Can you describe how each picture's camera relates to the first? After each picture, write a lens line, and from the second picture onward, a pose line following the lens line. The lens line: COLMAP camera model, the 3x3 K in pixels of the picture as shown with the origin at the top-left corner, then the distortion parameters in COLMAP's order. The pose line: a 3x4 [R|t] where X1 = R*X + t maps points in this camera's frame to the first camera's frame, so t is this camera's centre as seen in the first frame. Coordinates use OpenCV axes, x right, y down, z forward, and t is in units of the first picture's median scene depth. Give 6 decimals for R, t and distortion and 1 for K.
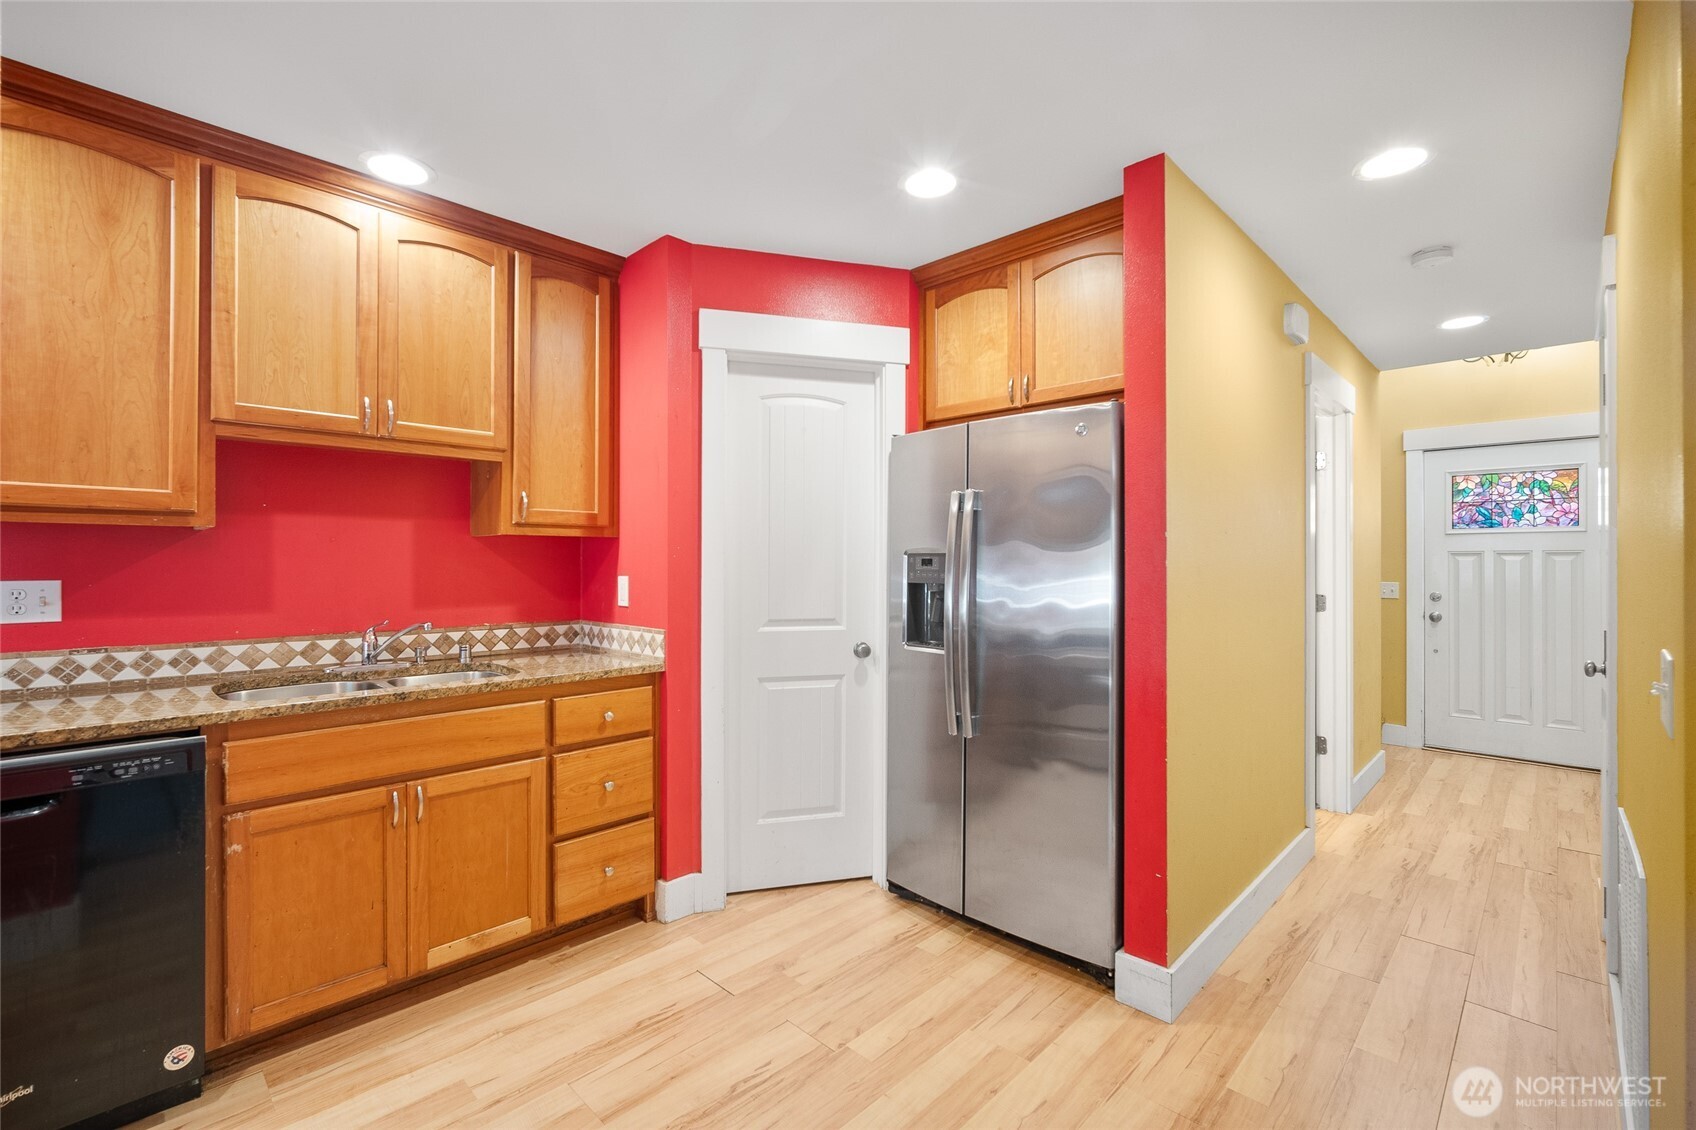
lens RADIAL K [[738.6, 0, 847.0], [0, 738.6, 561.1], [0, 0, 1]] dist [-0.013070, 0.004681]
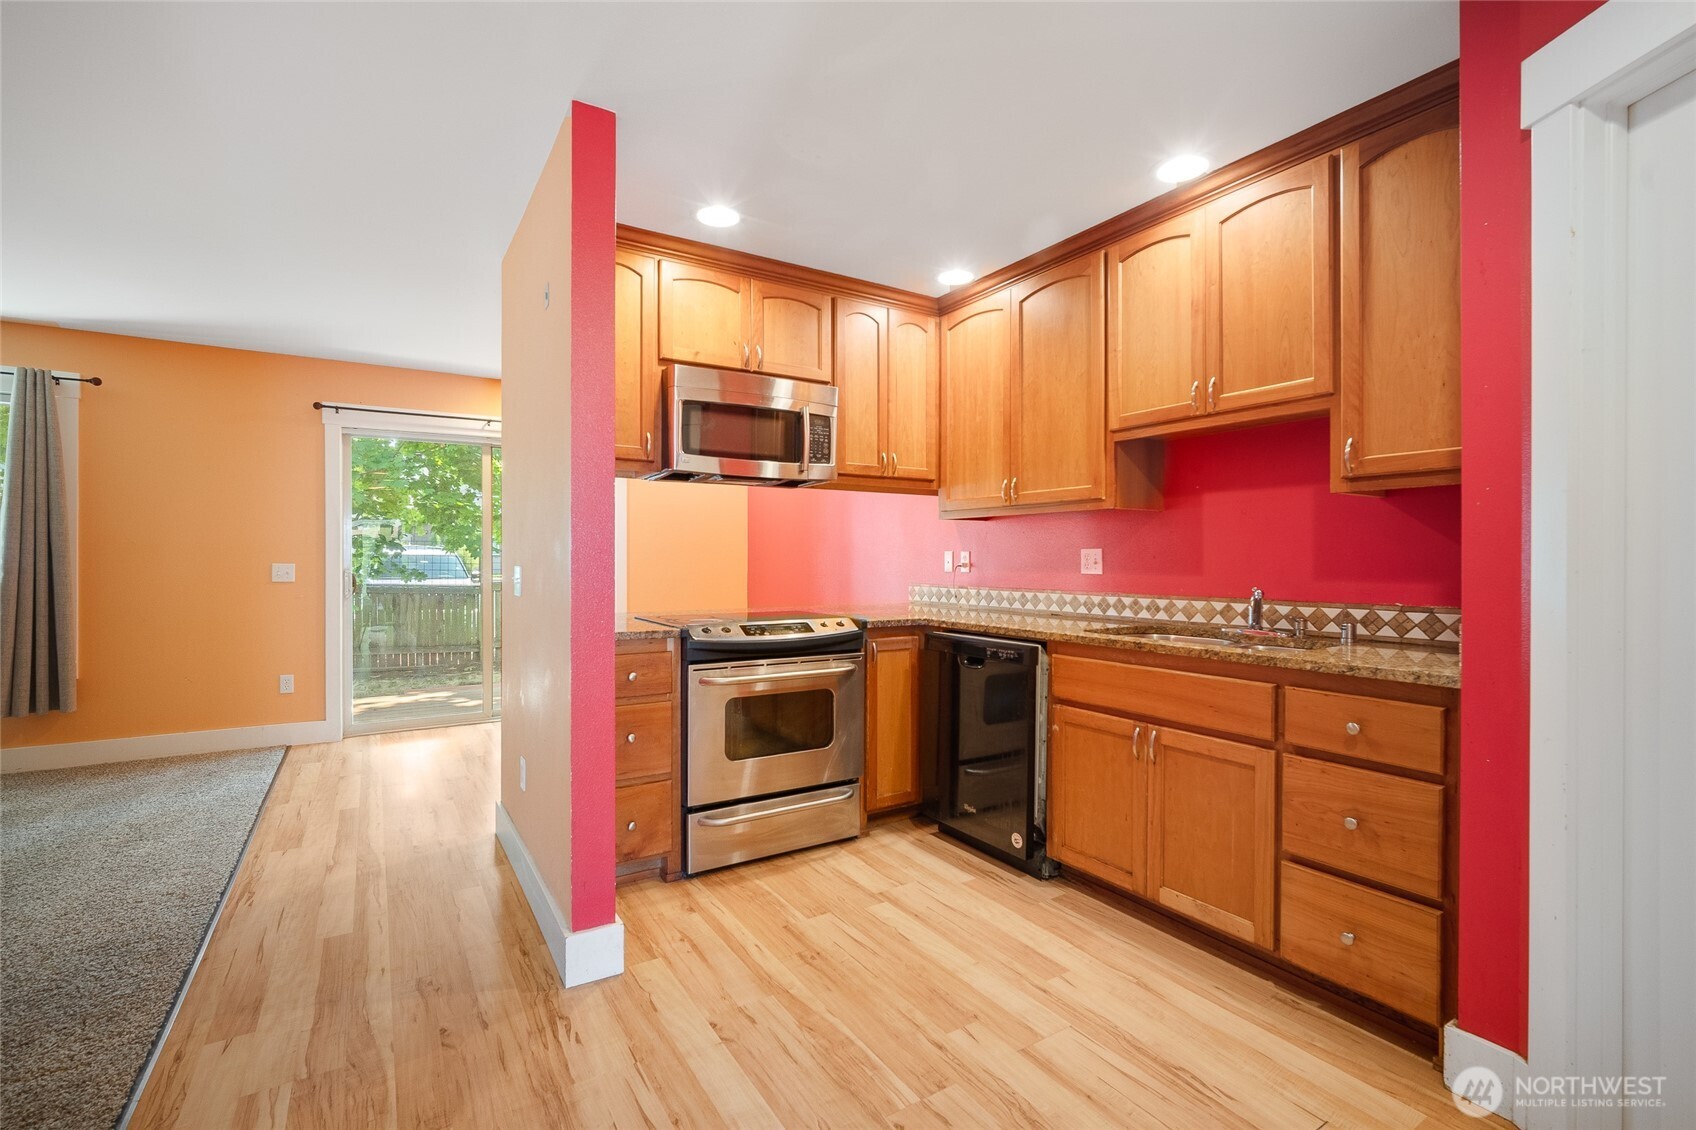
lens RADIAL K [[750.4, 0, 845.6], [0, 750.4, 561.5], [0, 0, 1]] dist [-0.011439, 0.003704]
pose [[-0.232674, -0.000084, -0.972555, 0.521572], [-0.001444, 0.999999, 0.000259, 0.044953], [0.972554, 0.001465, -0.232674, 0.686370]]
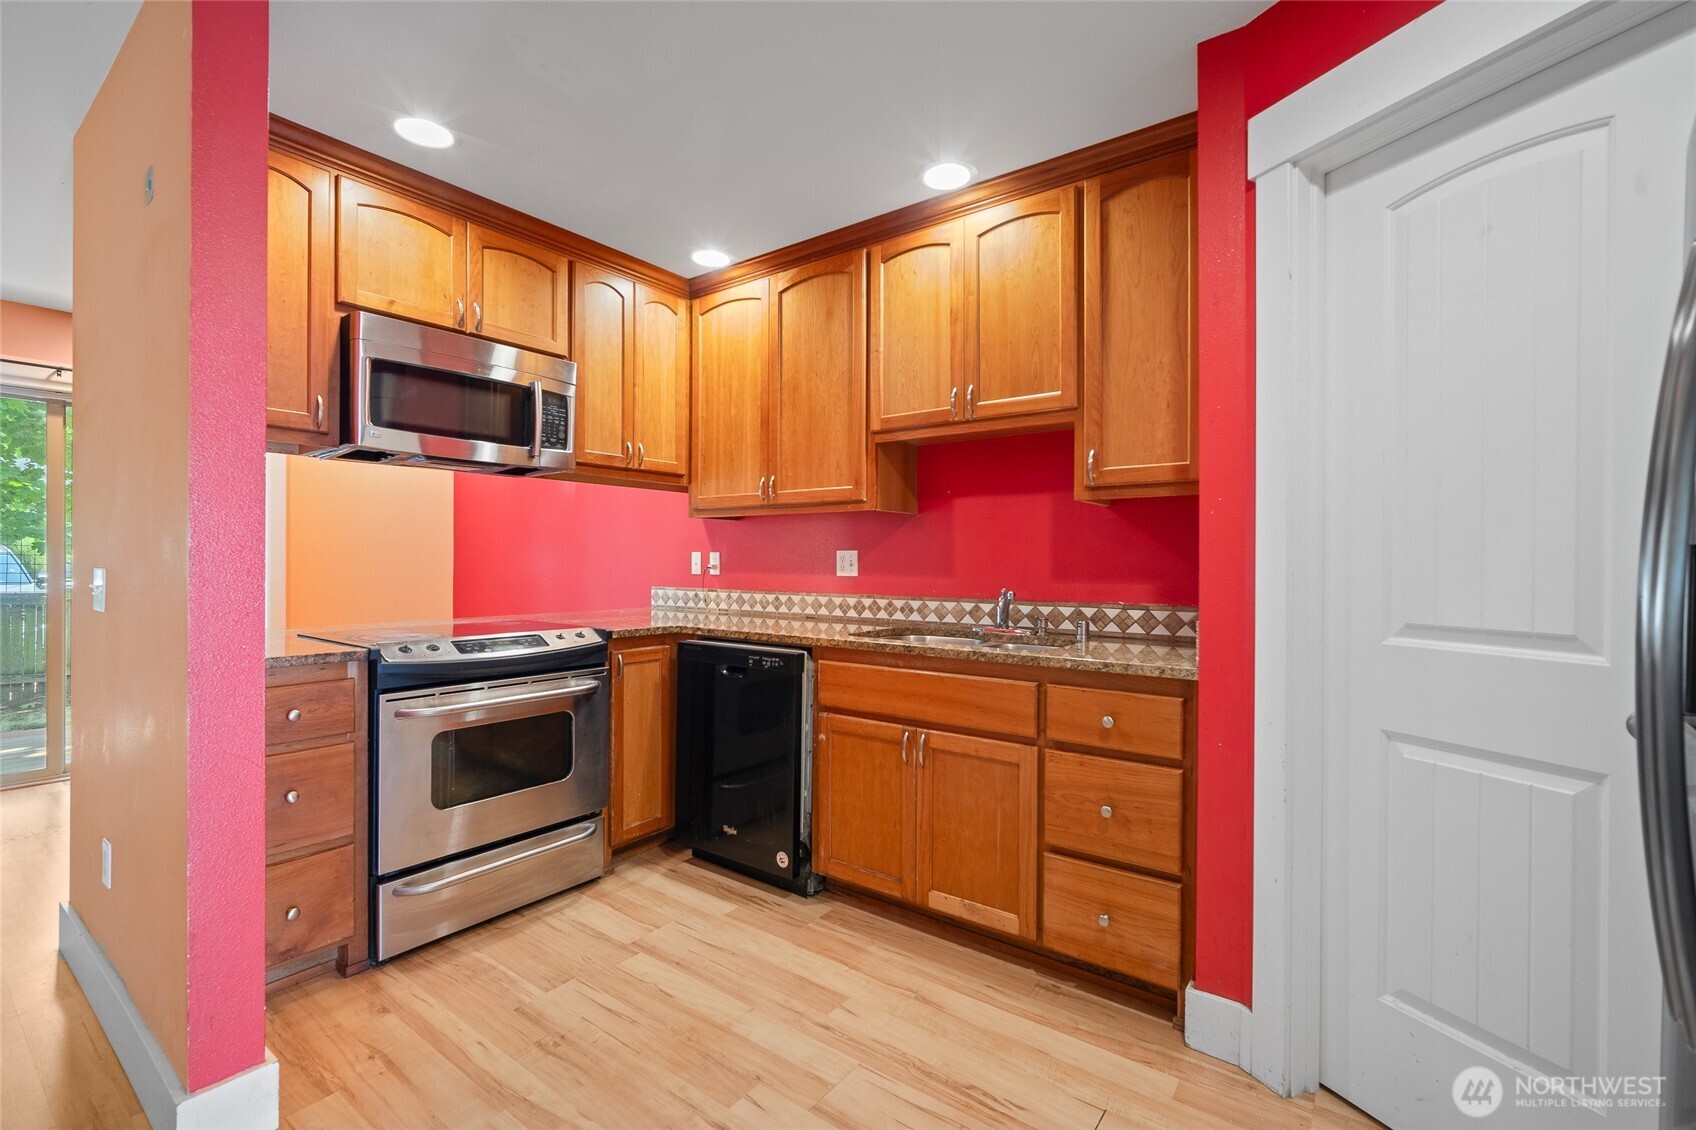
lens RADIAL K [[738.6, 0, 847.0], [0, 738.6, 561.1], [0, 0, 1]] dist [-0.013070, 0.004681]
pose [[0.133478, -0.001681, -0.991050, 0.415810], [-0.003546, 0.999991, -0.002173, 0.043488], [0.991045, 0.003804, 0.133471, 0.626369]]
